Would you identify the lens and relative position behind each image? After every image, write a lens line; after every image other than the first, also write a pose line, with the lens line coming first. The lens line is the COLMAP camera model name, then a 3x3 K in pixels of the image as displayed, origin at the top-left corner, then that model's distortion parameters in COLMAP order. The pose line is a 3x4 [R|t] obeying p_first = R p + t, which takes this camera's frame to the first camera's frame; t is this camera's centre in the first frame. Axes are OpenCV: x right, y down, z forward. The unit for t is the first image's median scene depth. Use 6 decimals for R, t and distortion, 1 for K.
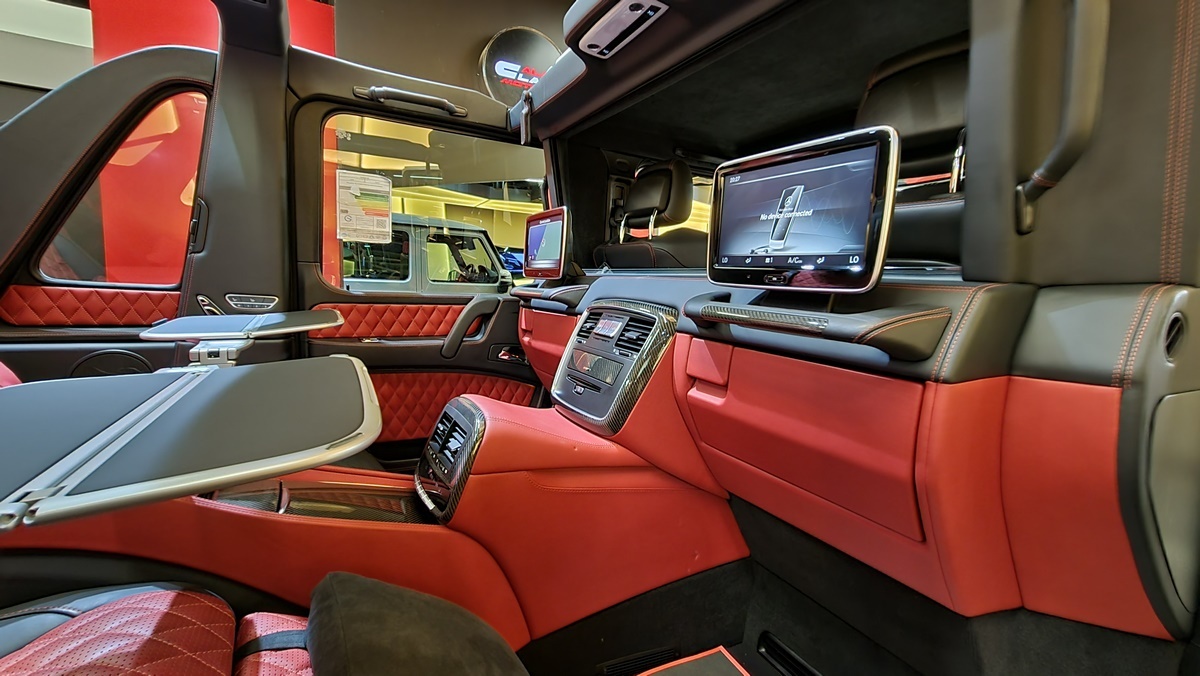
lens RADIAL K [[495.5, 0, 603.9], [0, 495.5, 329.5], [0, 0, 1]] dist [-0.002377, 0.000078]
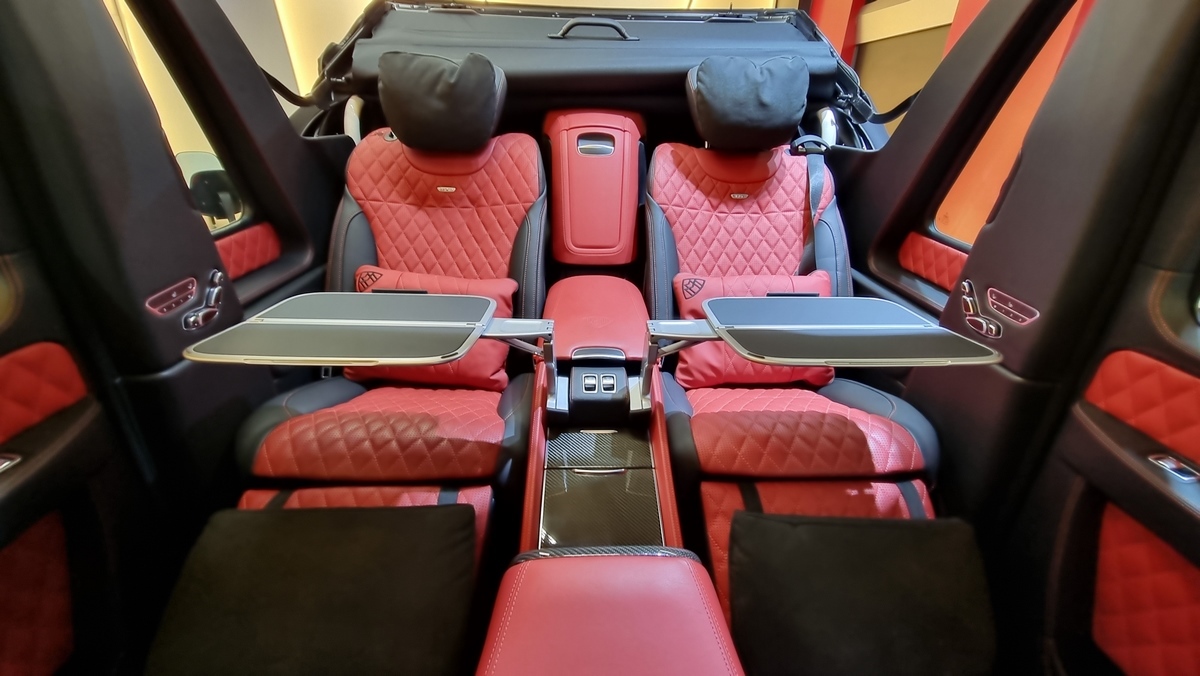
lens RADIAL K [[495.5, 0, 603.9], [0, 495.5, 329.5], [0, 0, 1]] dist [-0.002377, 0.000078]
pose [[-0.458223, 0.306232, -0.834418, 0.084319], [-0.128402, 0.906121, 0.403060, -0.207411], [0.879514, 0.291832, -0.375885, 0.725810]]
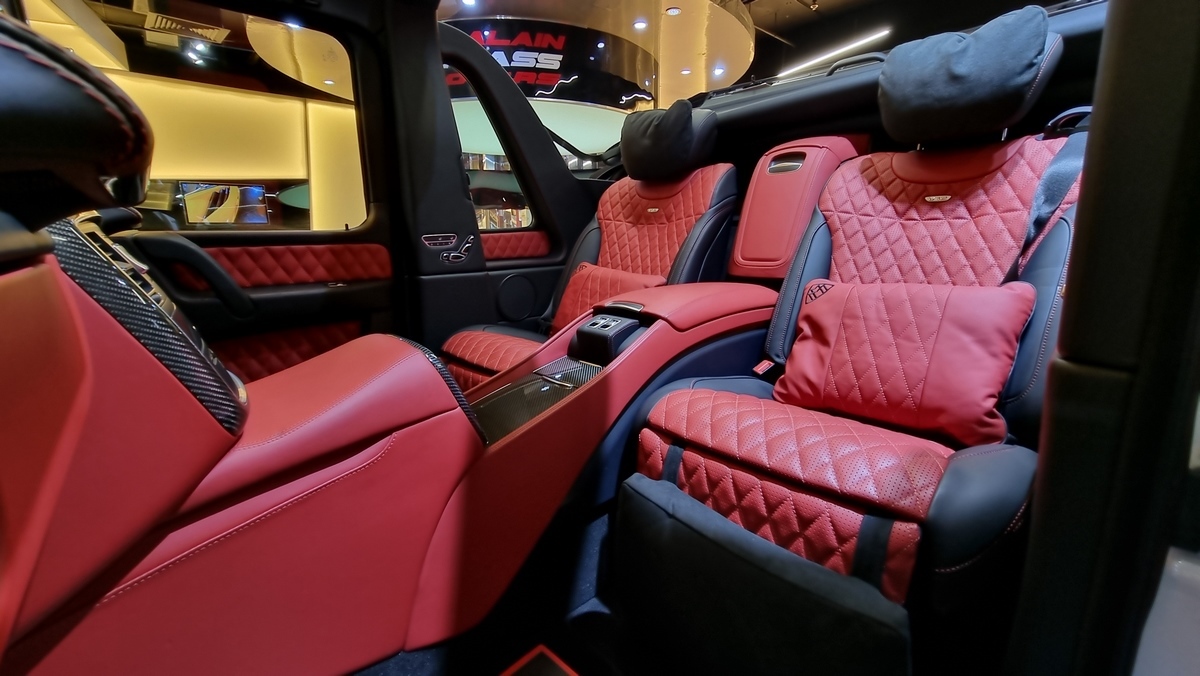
lens RADIAL K [[495.5, 0, 603.9], [0, 495.5, 329.5], [0, 0, 1]] dist [-0.002377, 0.000078]
pose [[-0.972481, 0.019127, -0.232195, -0.266349], [-0.046938, 0.960104, 0.275675, -0.073306], [0.228204, 0.278987, -0.932785, 1.183360]]
